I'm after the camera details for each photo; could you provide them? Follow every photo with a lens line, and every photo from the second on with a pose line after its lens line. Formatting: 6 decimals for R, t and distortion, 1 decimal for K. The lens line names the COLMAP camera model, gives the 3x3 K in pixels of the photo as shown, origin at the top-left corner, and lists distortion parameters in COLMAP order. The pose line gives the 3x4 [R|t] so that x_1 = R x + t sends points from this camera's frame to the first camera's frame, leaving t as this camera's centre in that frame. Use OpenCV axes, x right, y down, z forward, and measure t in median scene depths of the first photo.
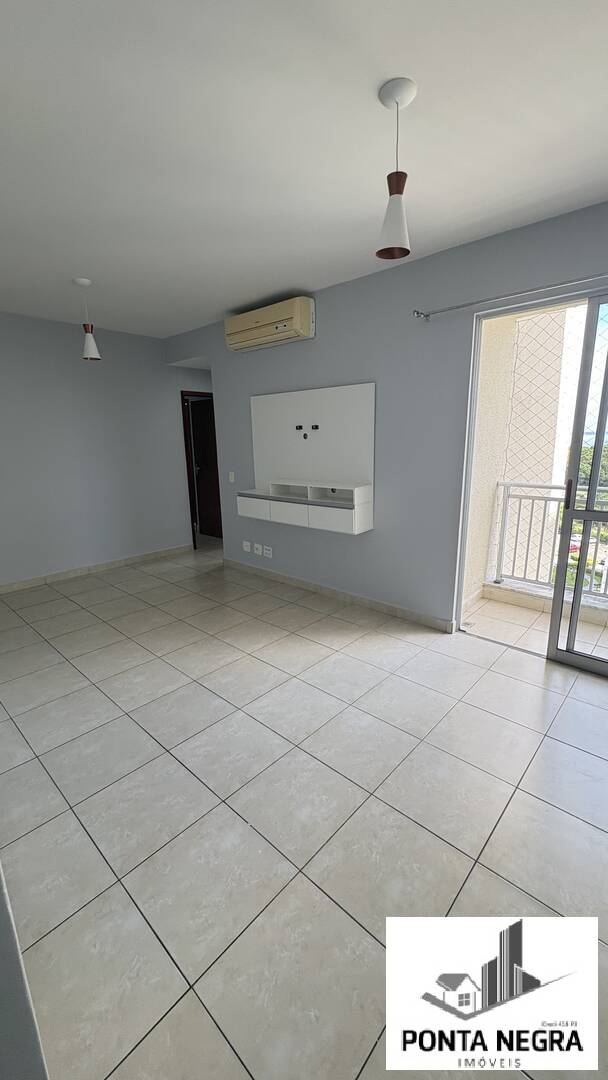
lens RADIAL K [[429.0, 0, 303.0], [0, 429.0, 539.9], [0, 0, 1]] dist [0.000947, 0.000175]
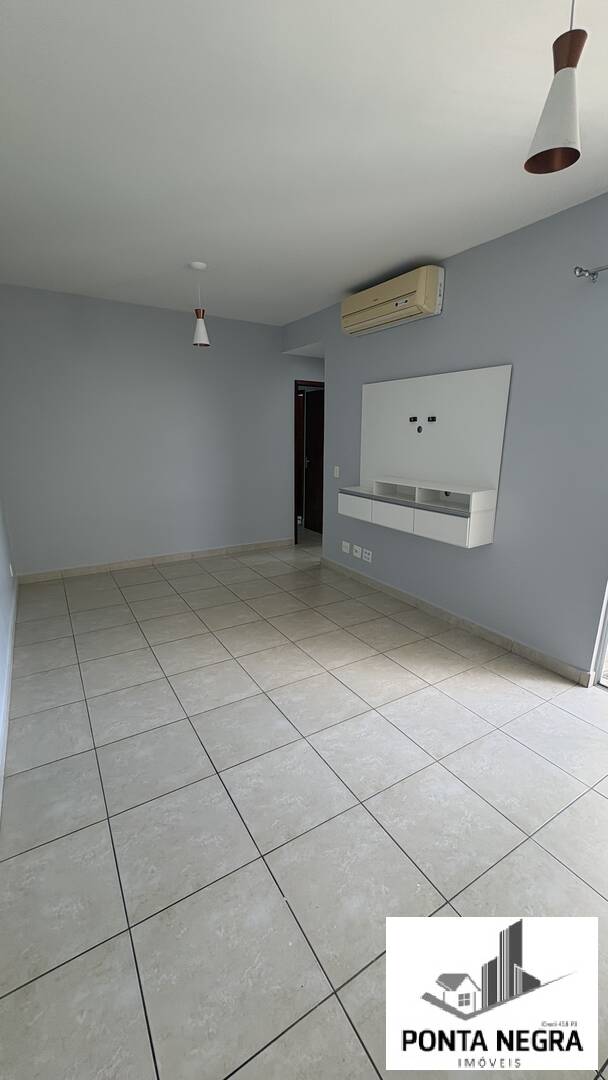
lens RADIAL K [[429.3, 0, 302.8], [0, 429.3, 540.0], [0, 0, 1]] dist [0.000151, -0.000020]
pose [[0.961119, 0.090840, -0.260767, 0.027744], [-0.087880, 0.995865, 0.023012, -0.018596], [0.261779, 0.000799, 0.965128, 0.105908]]
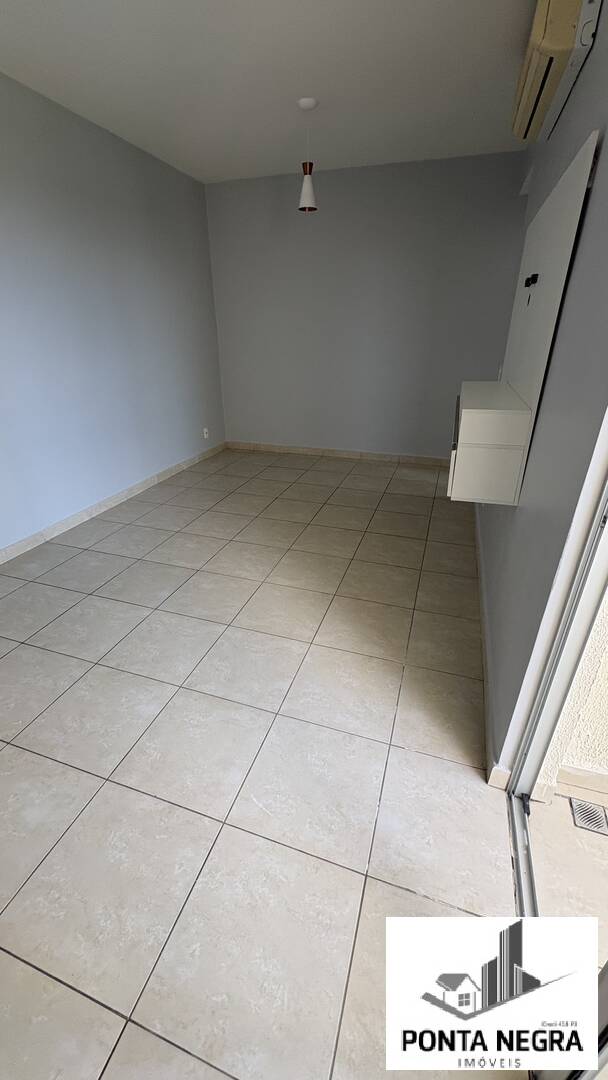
lens RADIAL K [[428.8, 0, 303.5], [0, 428.8, 540.8], [0, 0, 1]] dist [-0.001224, -0.000241]
pose [[0.409326, 0.421592, -0.809143, 0.484248], [-0.219104, 0.906310, 0.361380, -0.115332], [0.885689, 0.029365, 0.463349, 0.578814]]
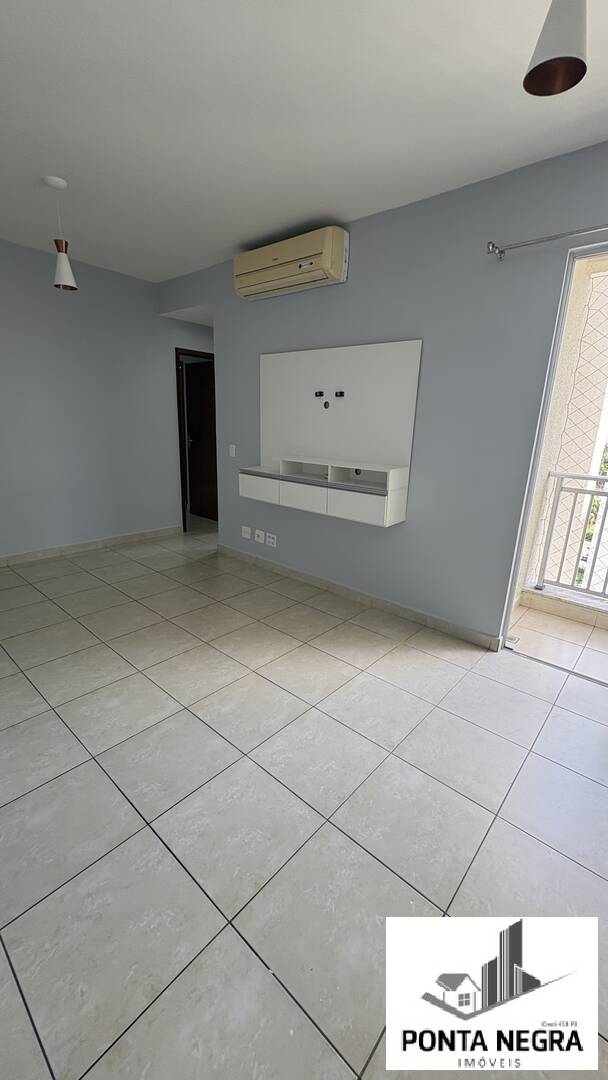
lens RADIAL K [[428.3, 0, 303.1], [0, 428.3, 540.3], [0, 0, 1]] dist [-0.001090, -0.000023]
pose [[0.998409, 0.045140, 0.033791, -0.061702], [-0.046464, 0.998139, 0.039503, -0.011669], [-0.031945, -0.041010, 0.998648, 0.178799]]
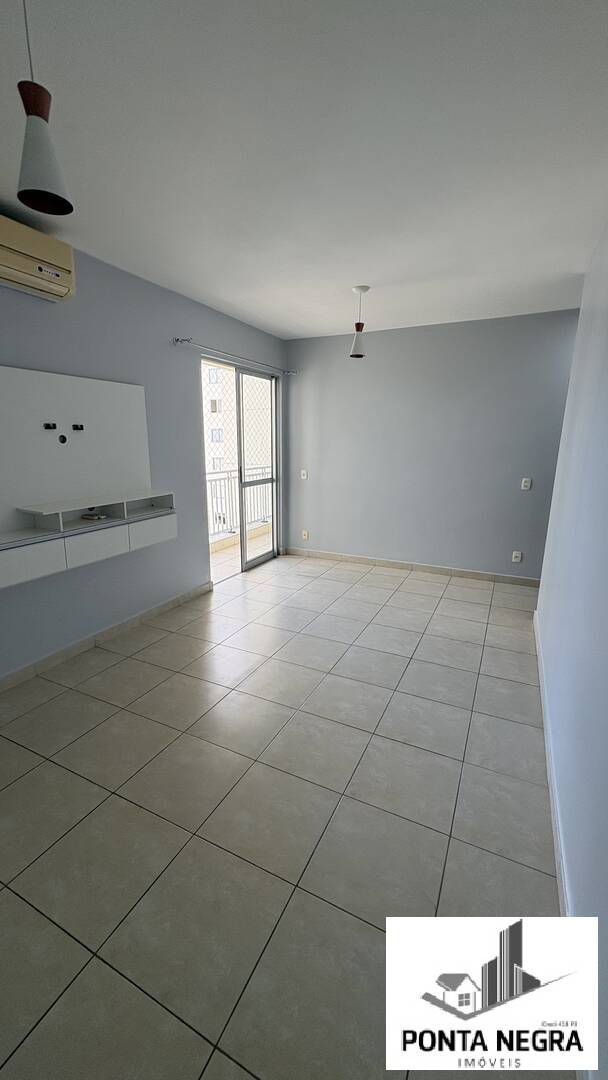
lens RADIAL K [[428.8, 0, 303.5], [0, 428.8, 540.8], [0, 0, 1]] dist [-0.001224, -0.000241]
pose [[-0.285603, -0.208893, 0.935305, -0.880698], [0.223081, 0.934655, 0.276867, -0.211723], [-0.932023, 0.287723, -0.220340, 0.918966]]
